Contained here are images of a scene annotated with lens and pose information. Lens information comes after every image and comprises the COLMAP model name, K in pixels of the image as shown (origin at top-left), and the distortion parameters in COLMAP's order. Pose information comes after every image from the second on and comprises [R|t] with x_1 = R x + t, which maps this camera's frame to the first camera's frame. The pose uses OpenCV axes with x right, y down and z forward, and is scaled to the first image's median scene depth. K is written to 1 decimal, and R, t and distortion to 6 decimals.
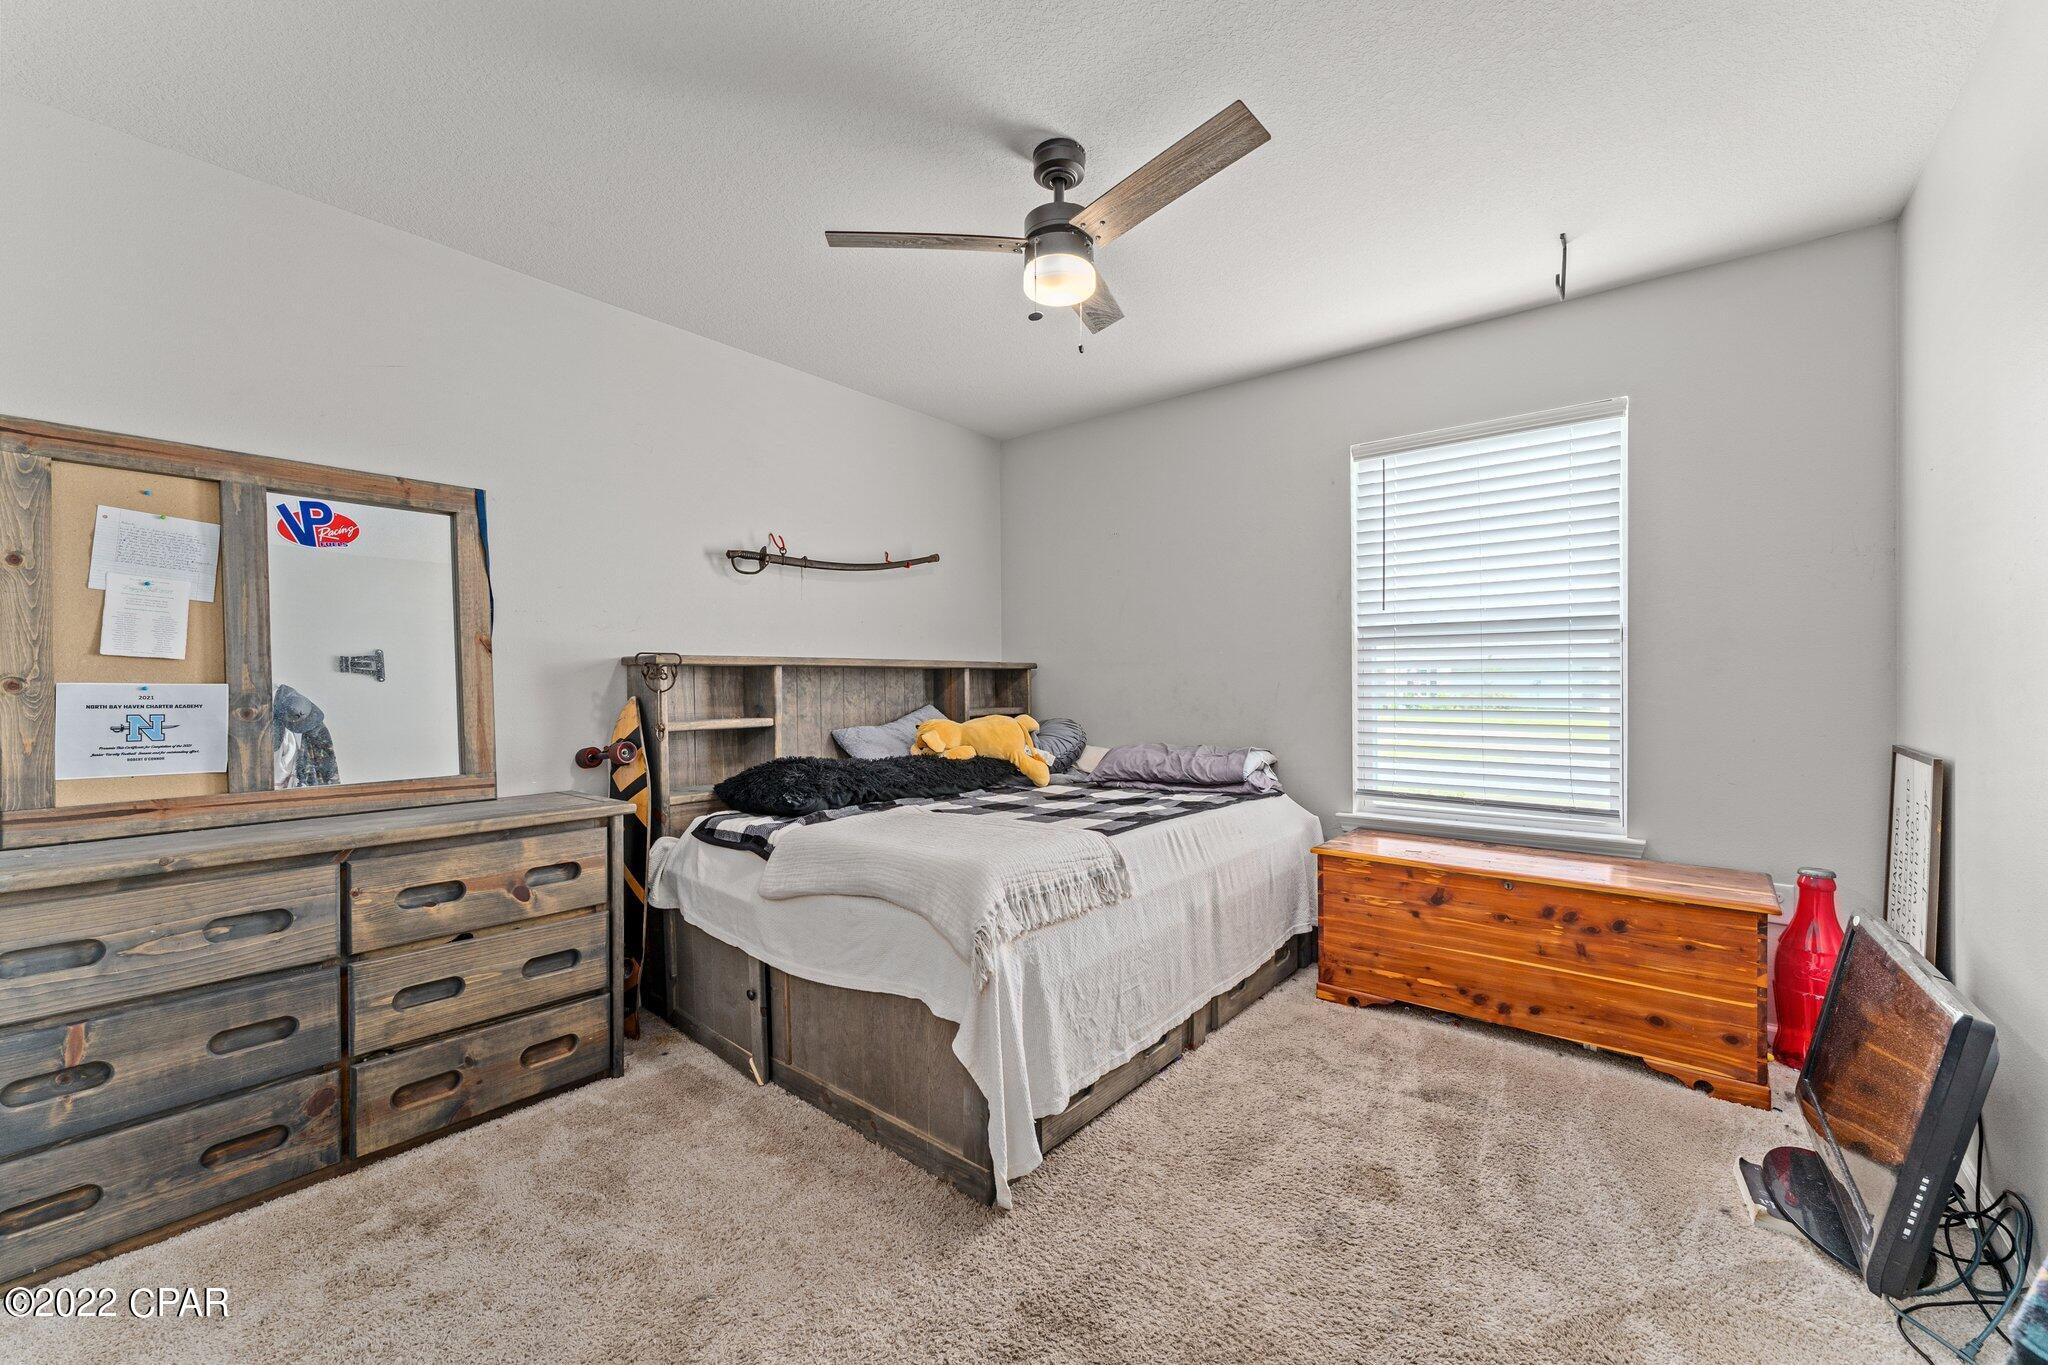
lens RADIAL K [[824.0, 0, 1015.9], [0, 824.0, 685.5], [0, 0, 1]] dist [0.002373, -0.000240]
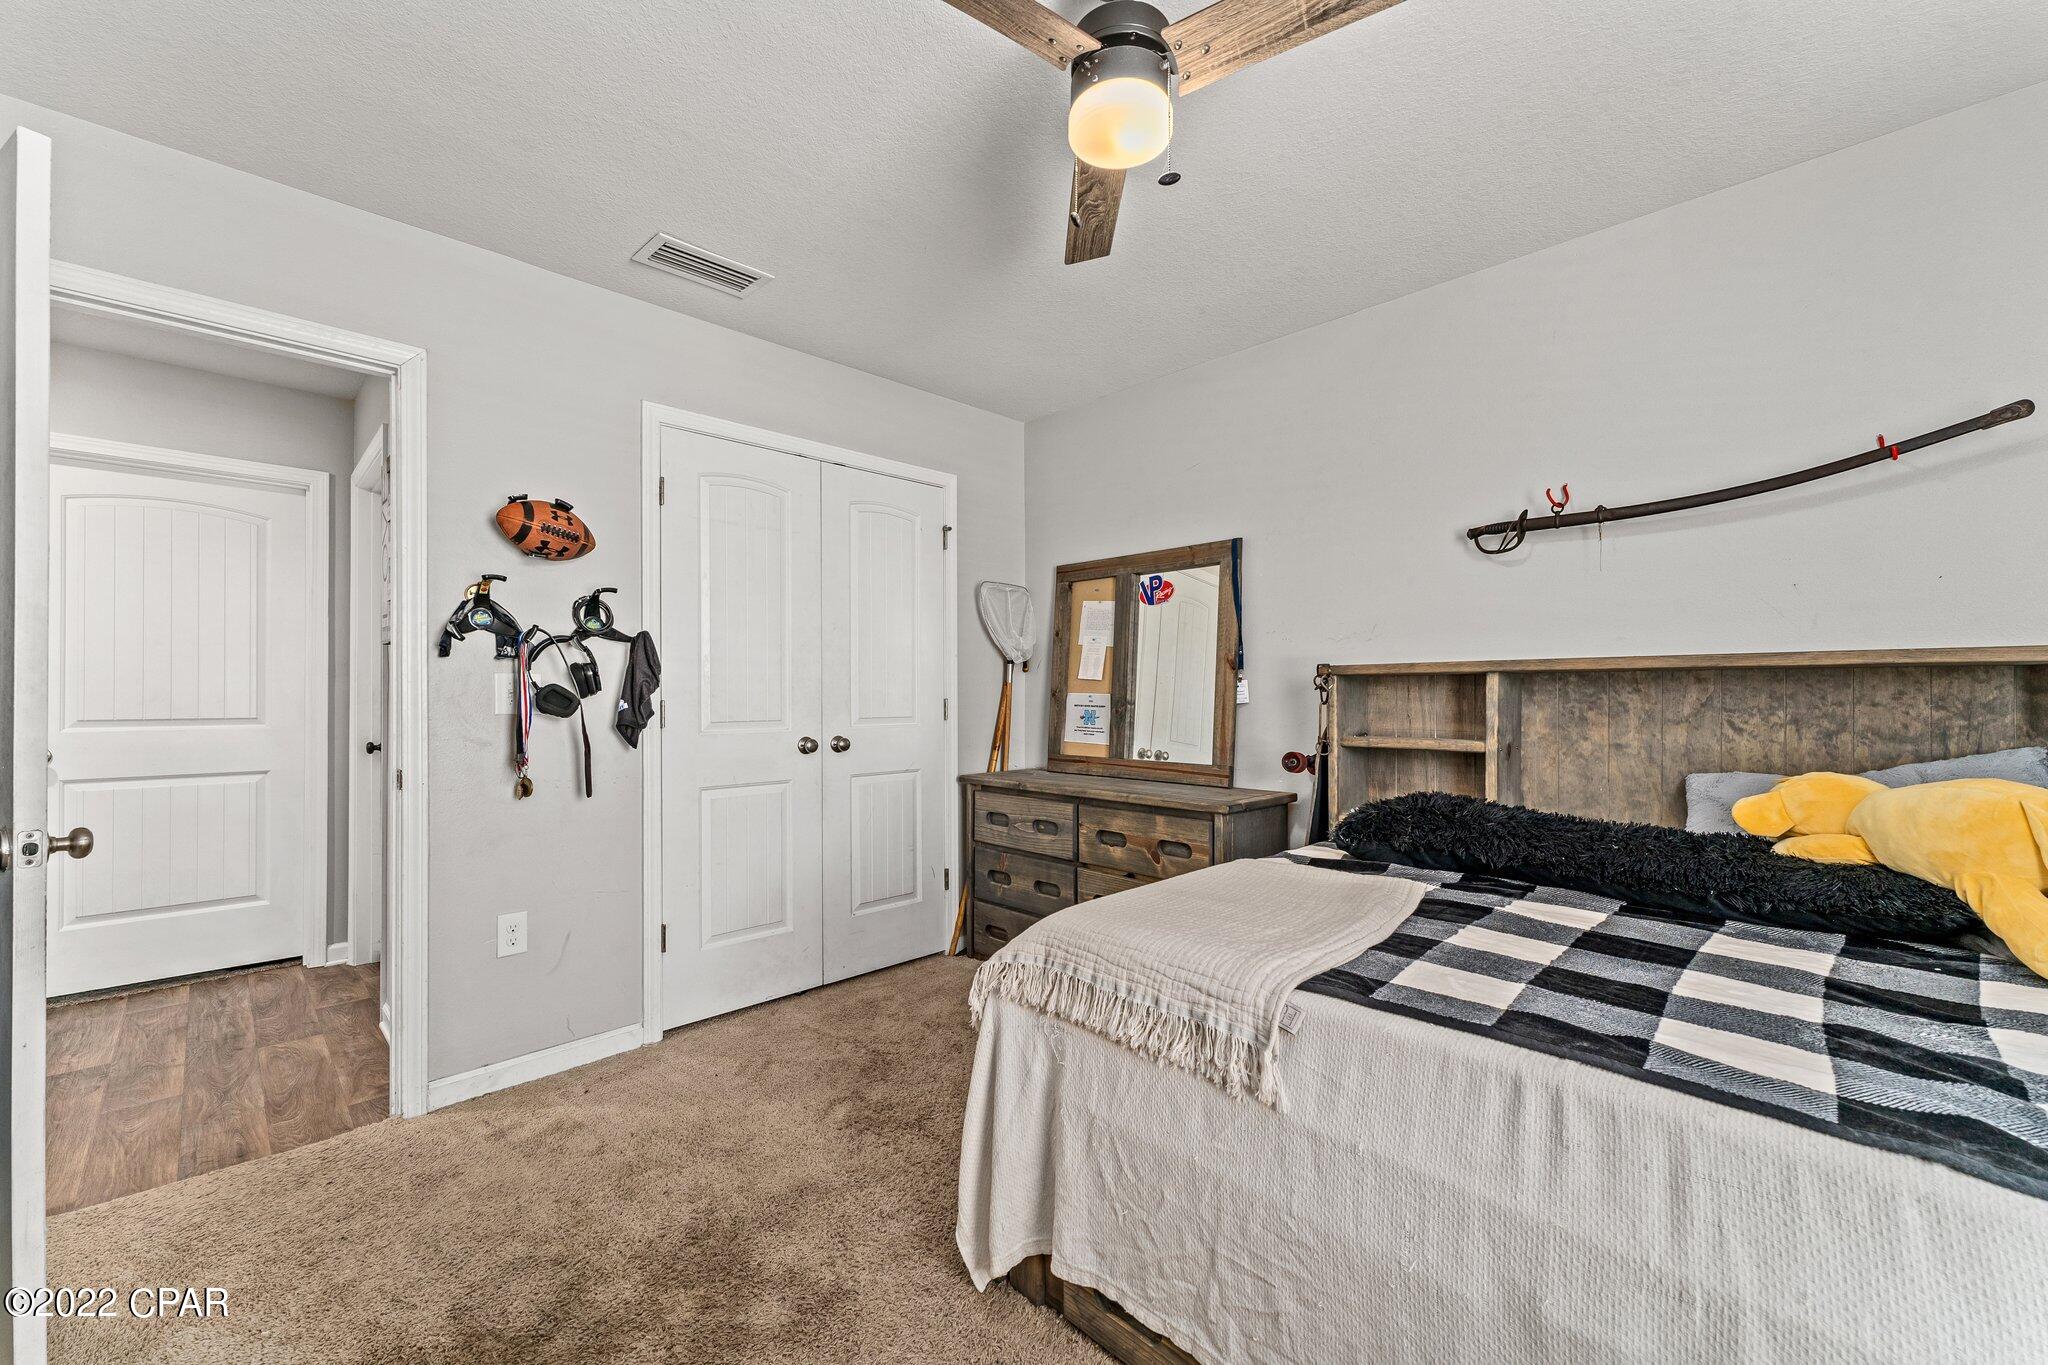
lens RADIAL K [[824.0, 0, 1015.6], [0, 824.0, 692.8], [0, 0, 1]] dist [0.002373, -0.000240]
pose [[-0.125817, 0.006652, -0.992031, 0.700804], [0.000182, 0.999978, 0.006682, -0.014644], [0.992053, 0.000660, -0.125816, 0.925390]]
